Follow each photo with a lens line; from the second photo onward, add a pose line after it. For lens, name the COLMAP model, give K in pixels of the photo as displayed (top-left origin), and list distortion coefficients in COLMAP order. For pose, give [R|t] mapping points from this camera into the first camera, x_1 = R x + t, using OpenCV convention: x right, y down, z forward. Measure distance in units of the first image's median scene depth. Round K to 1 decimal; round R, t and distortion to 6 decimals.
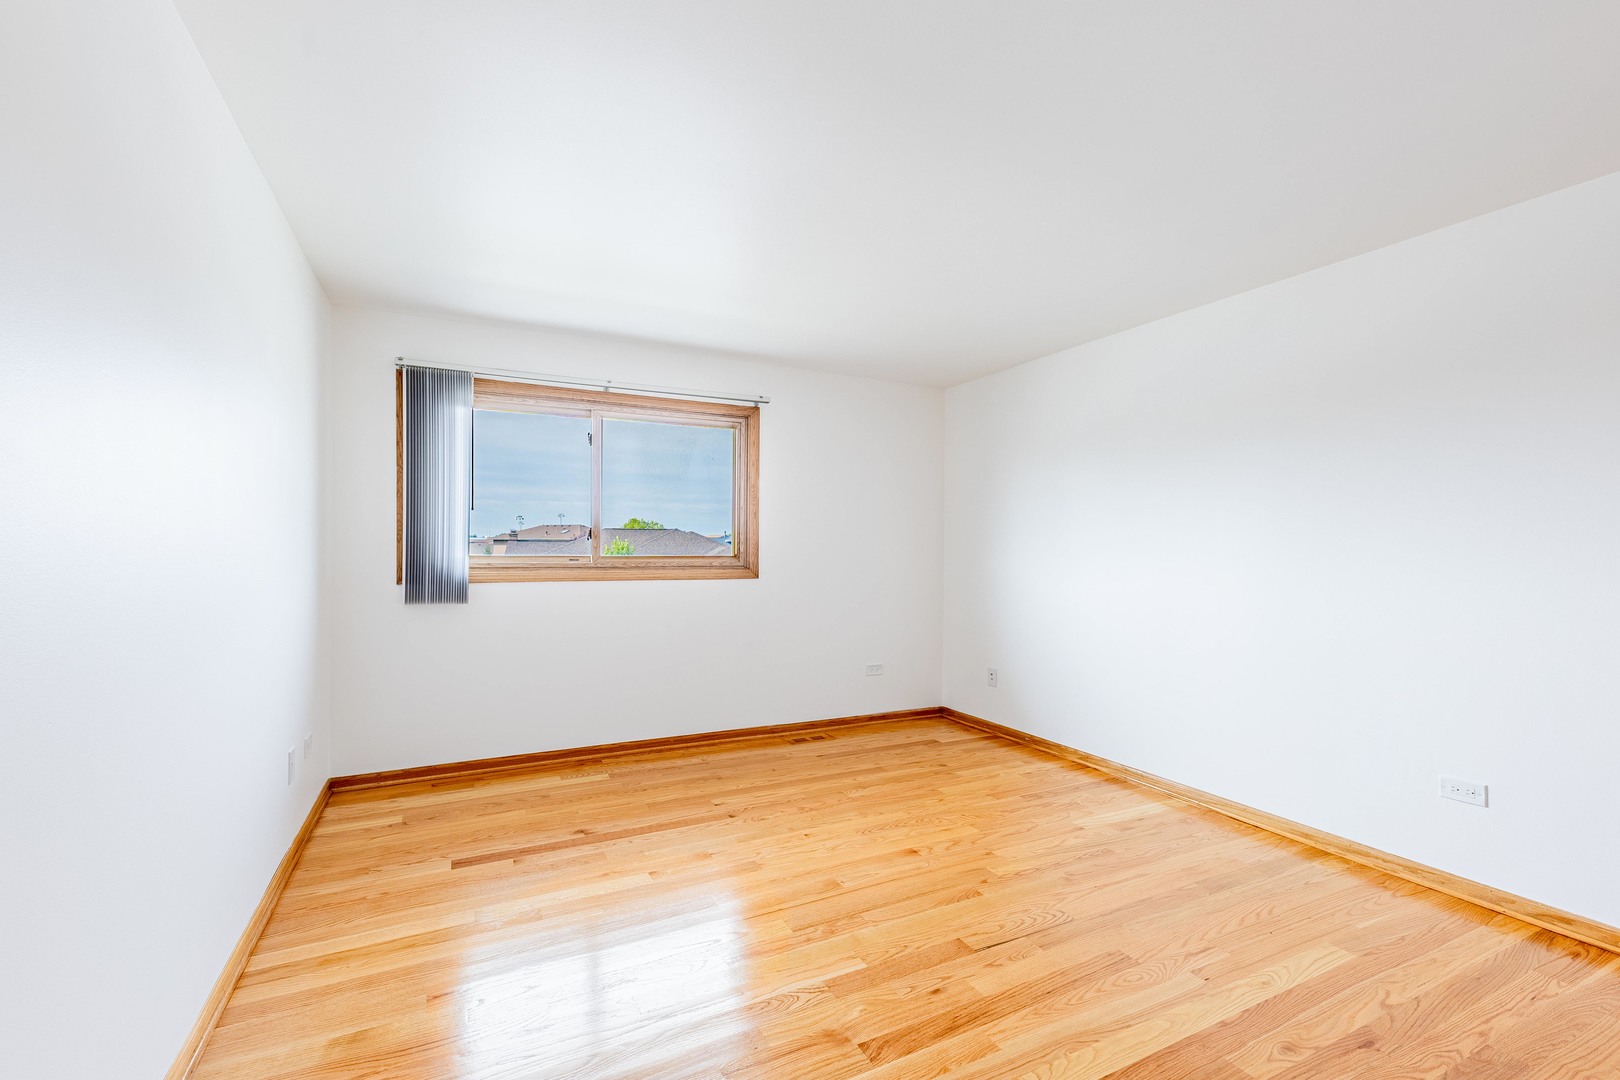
lens RADIAL K [[668.9, 0, 810.0], [0, 668.9, 537.9], [0, 0, 1]] dist [0.006531, -0.003804]
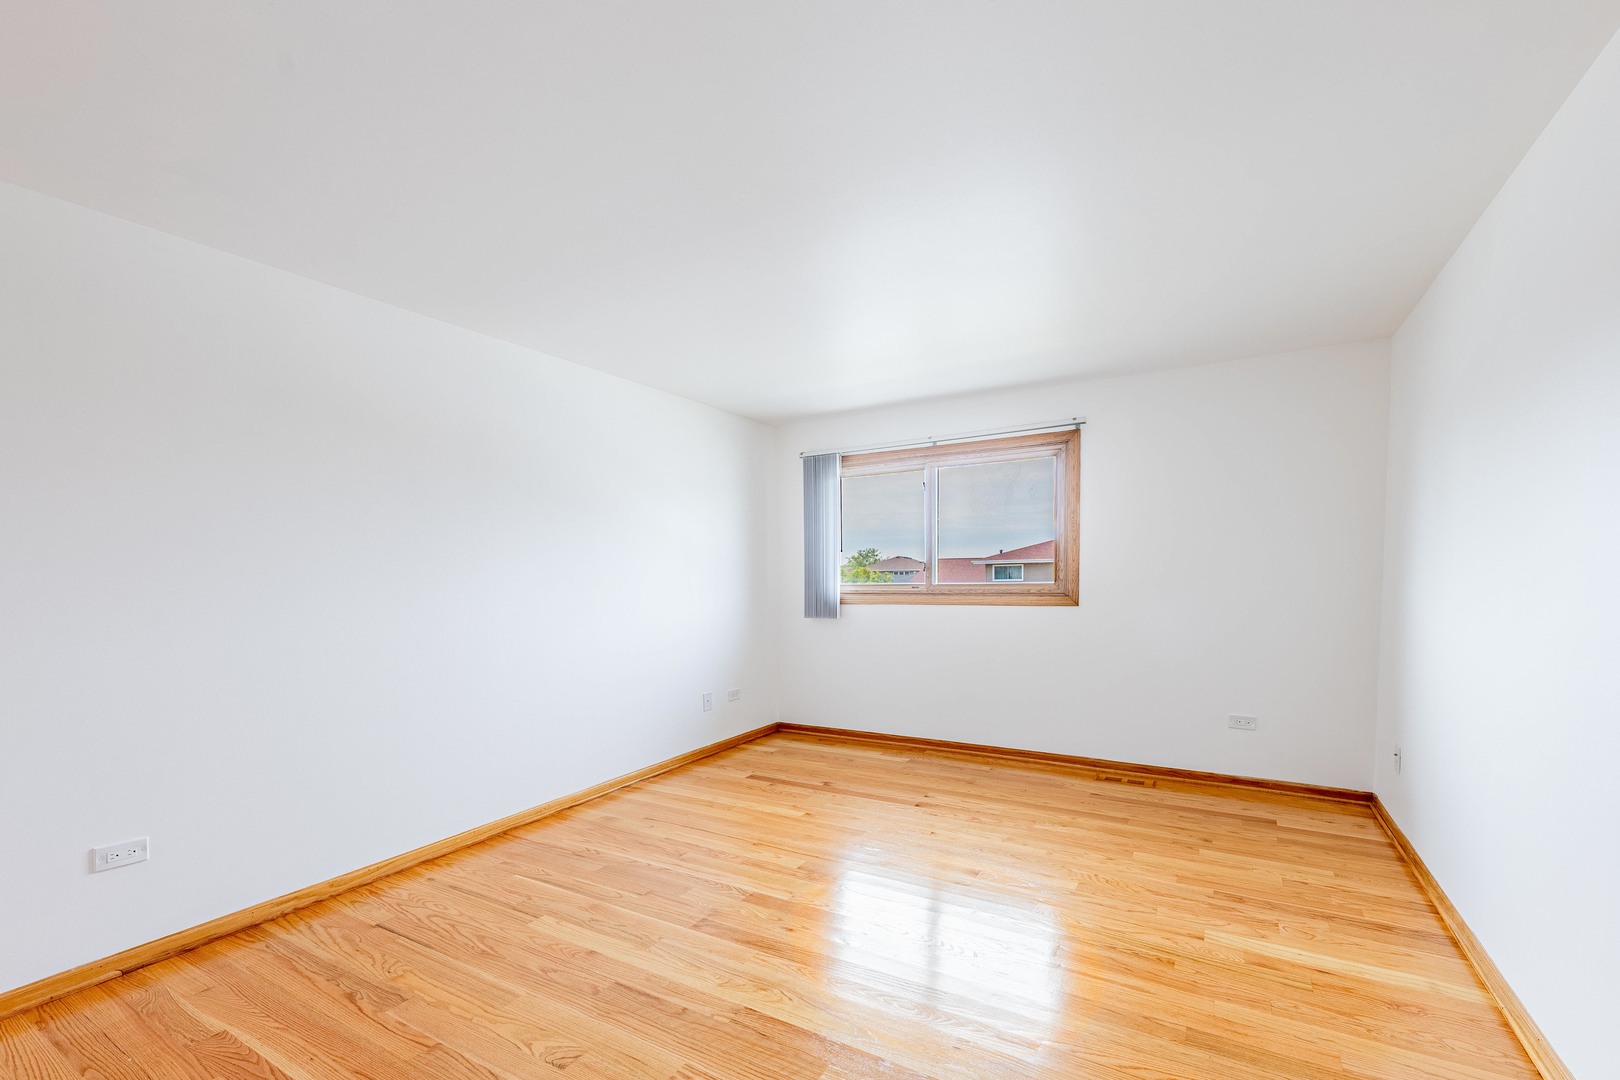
lens RADIAL K [[647.2, 0, 811.1], [0, 647.2, 597.2], [0, 0, 1]] dist [0.000591, -0.000146]
pose [[0.570269, 0.011735, -0.821374, 0.523922], [0.029634, 0.998953, 0.034846, 0.003146], [0.820923, -0.044212, 0.569324, 0.158183]]
